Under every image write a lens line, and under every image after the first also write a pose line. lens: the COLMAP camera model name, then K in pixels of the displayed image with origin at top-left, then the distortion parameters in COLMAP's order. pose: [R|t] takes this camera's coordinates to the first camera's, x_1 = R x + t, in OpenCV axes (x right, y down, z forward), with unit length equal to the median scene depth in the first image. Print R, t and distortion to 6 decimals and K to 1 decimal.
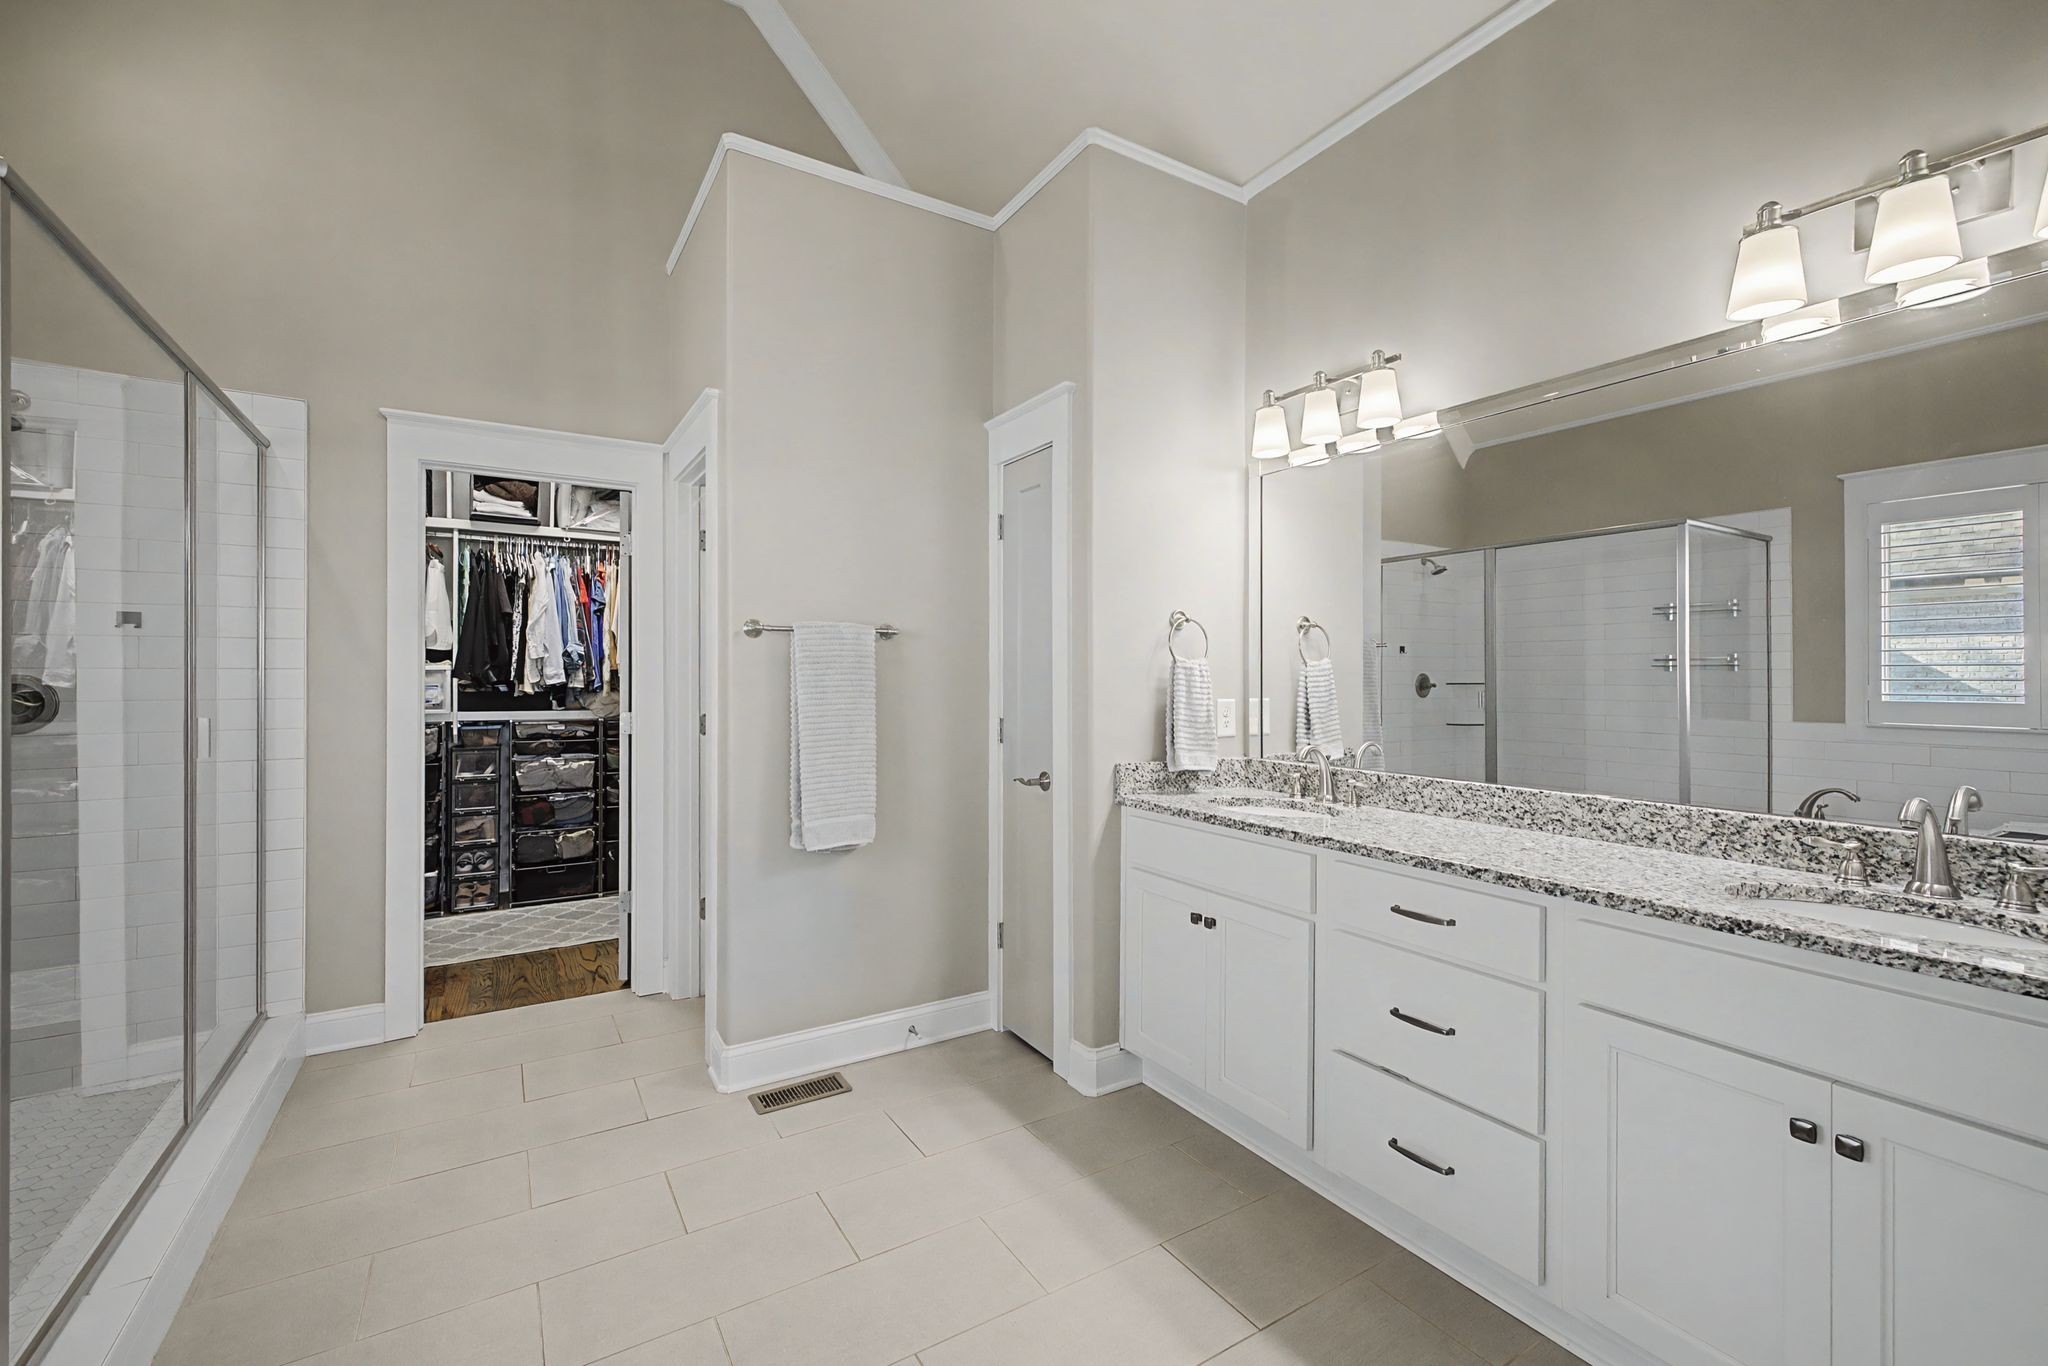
lens RADIAL K [[861.8, 0, 1022.0], [0, 861.8, 674.9], [0, 0, 1]] dist [0.009852, 0.000394]
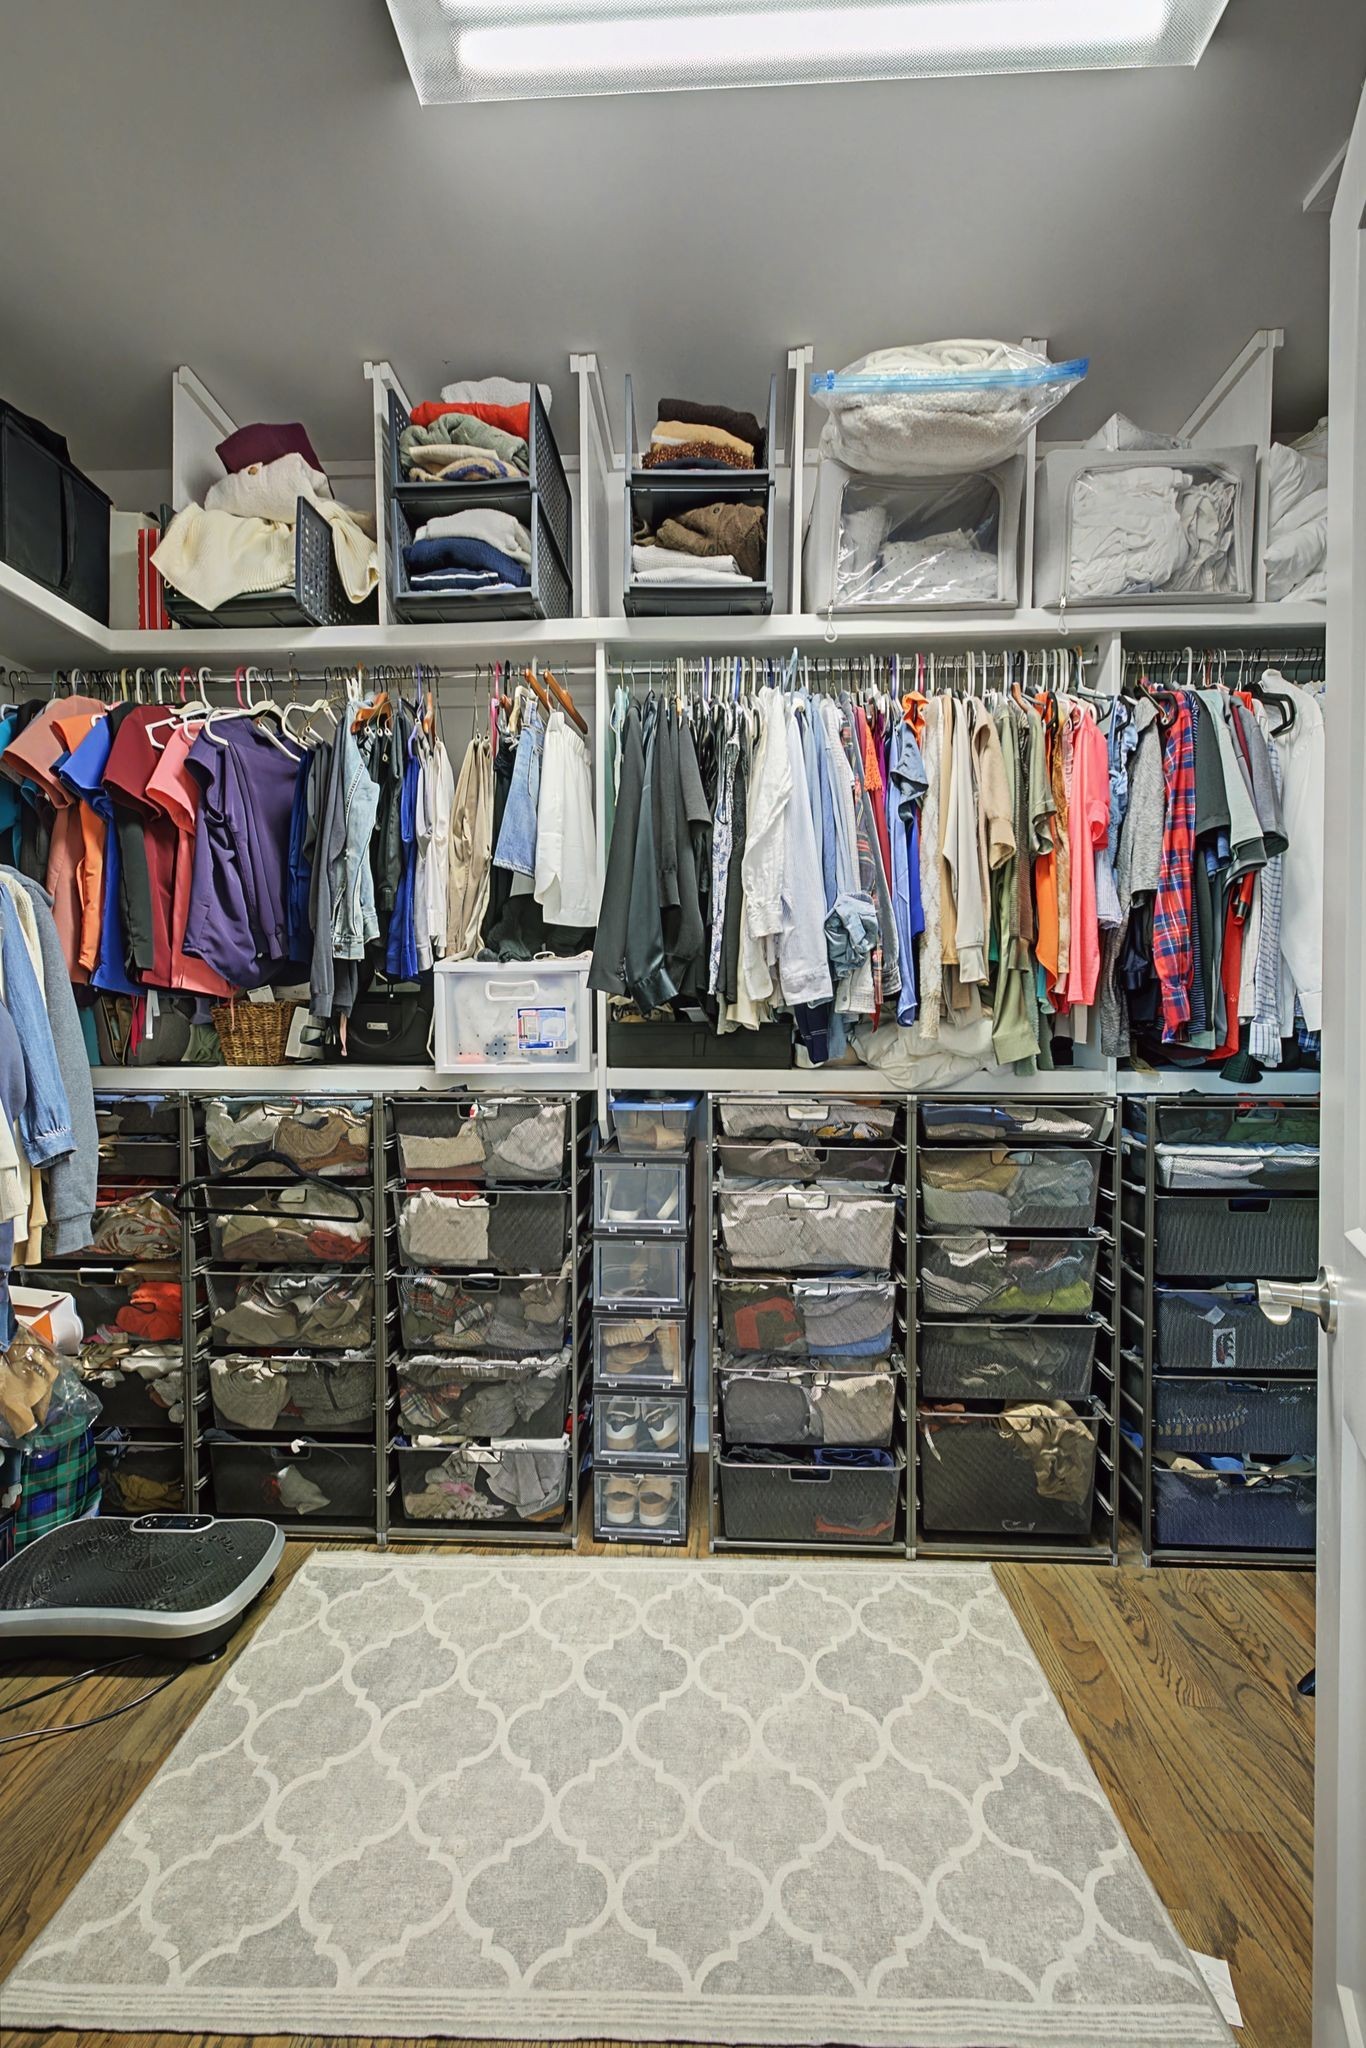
lens RADIAL K [[908.9, 0, 687.5], [0, 908.9, 1020.0], [0, 0, 1]] dist [0.005532, -0.001102]
pose [[0.835257, 0.004534, -0.549841, -0.366745], [0.004110, 0.999887, 0.014488, 0.011990], [0.549844, -0.014361, 0.835144, 0.640711]]
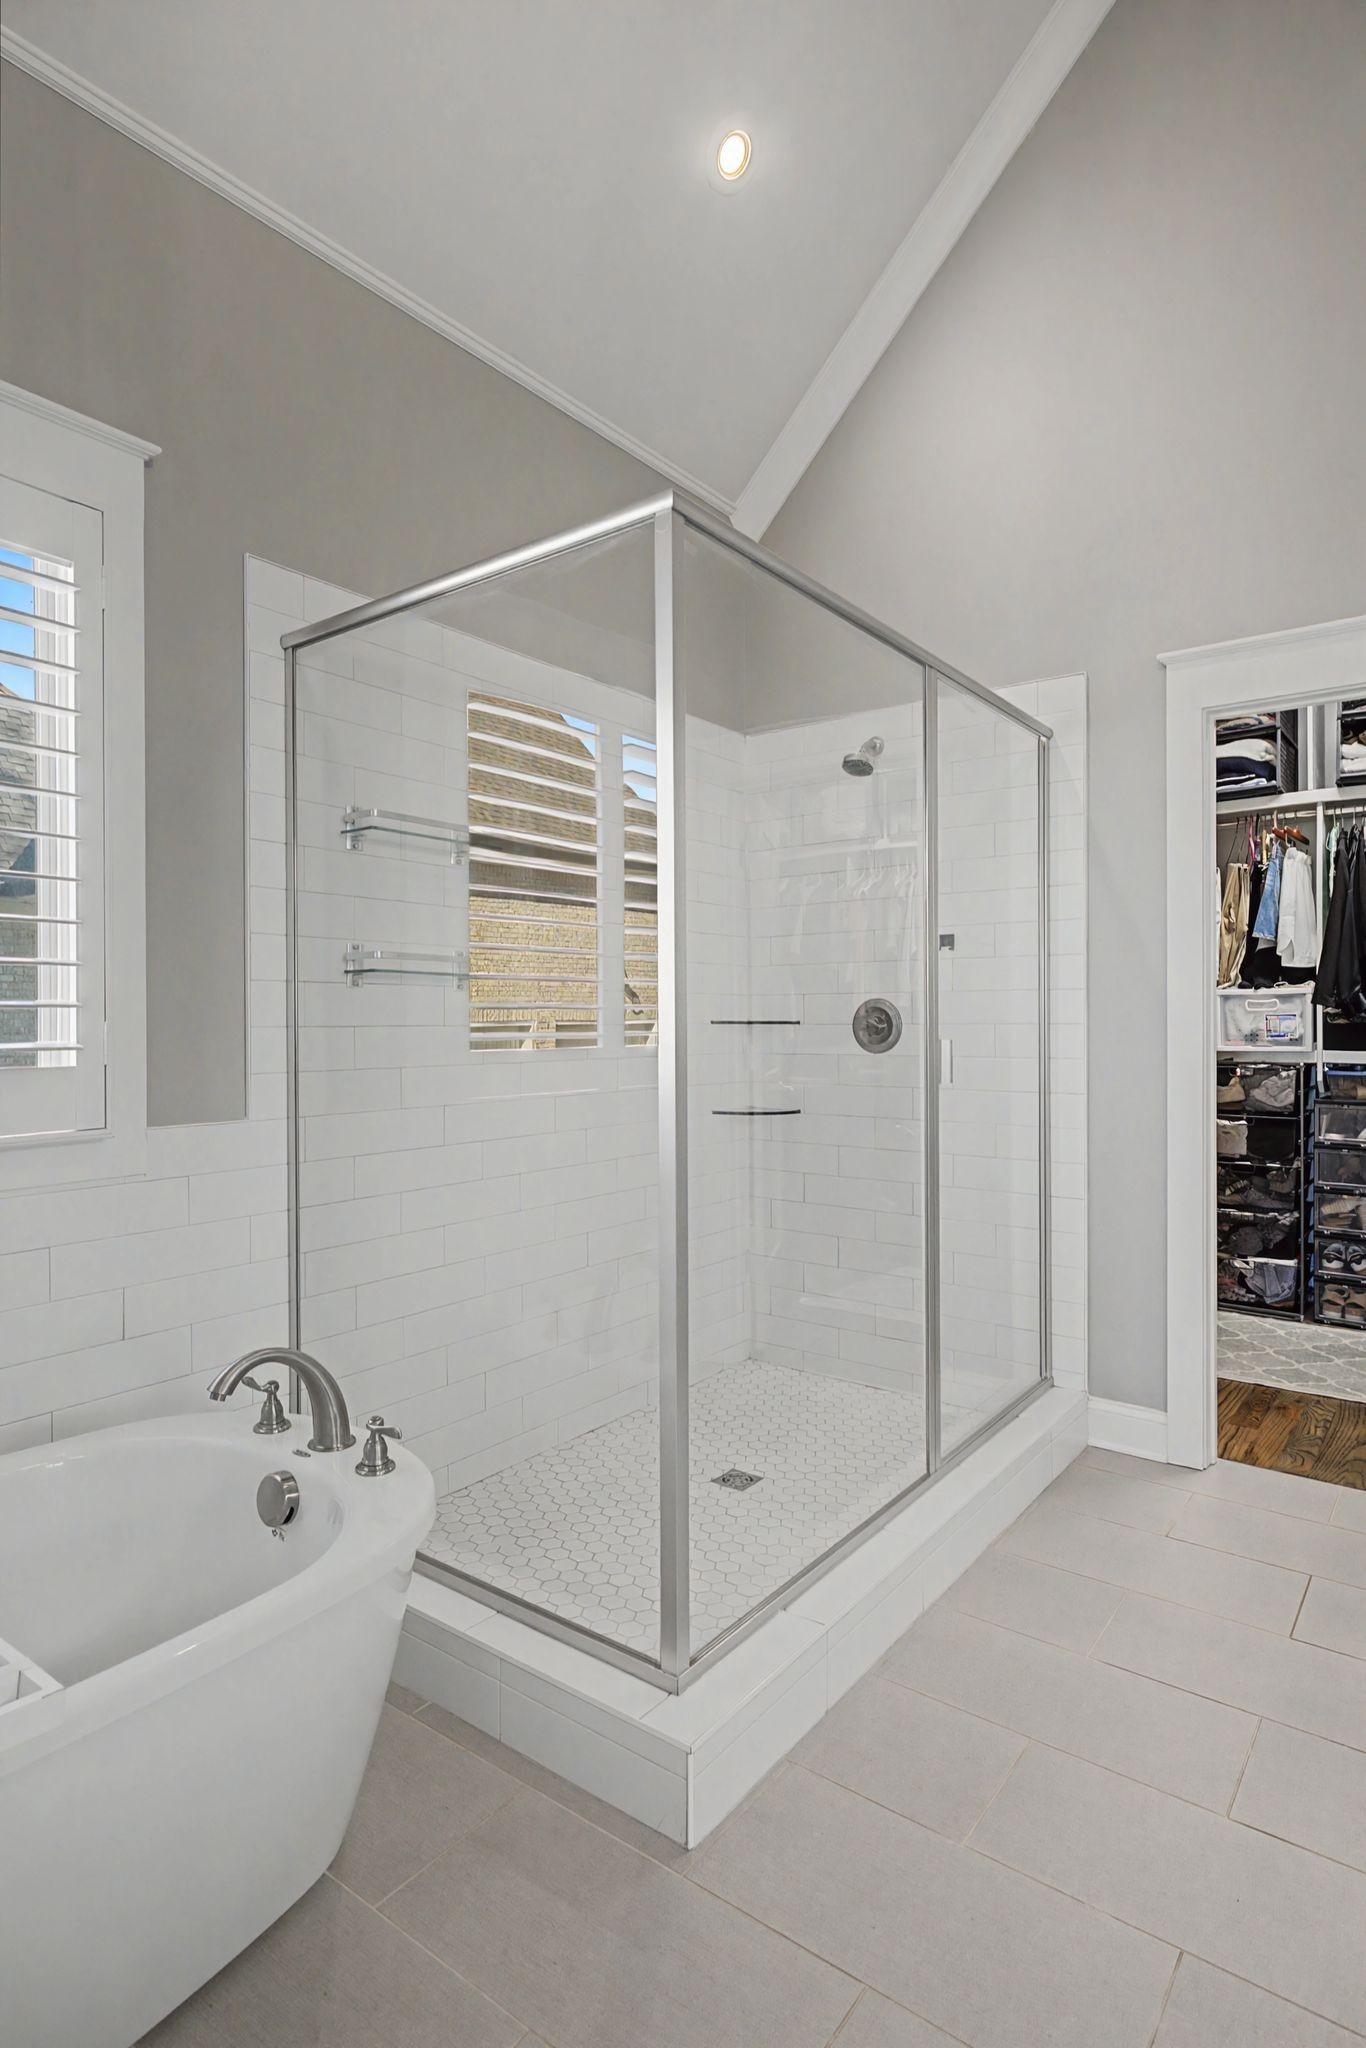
lens RADIAL K [[1107.6, 0, 672.3], [0, 1107.6, 1018.3], [0, 0, 1]] dist [-0.000371, 0.001664]
pose [[0.374307, 0.001434, -0.927304, 0.016188], [0.004314, 0.999985, 0.003288, 0.009819], [0.927295, -0.005231, 0.374296, 0.131752]]
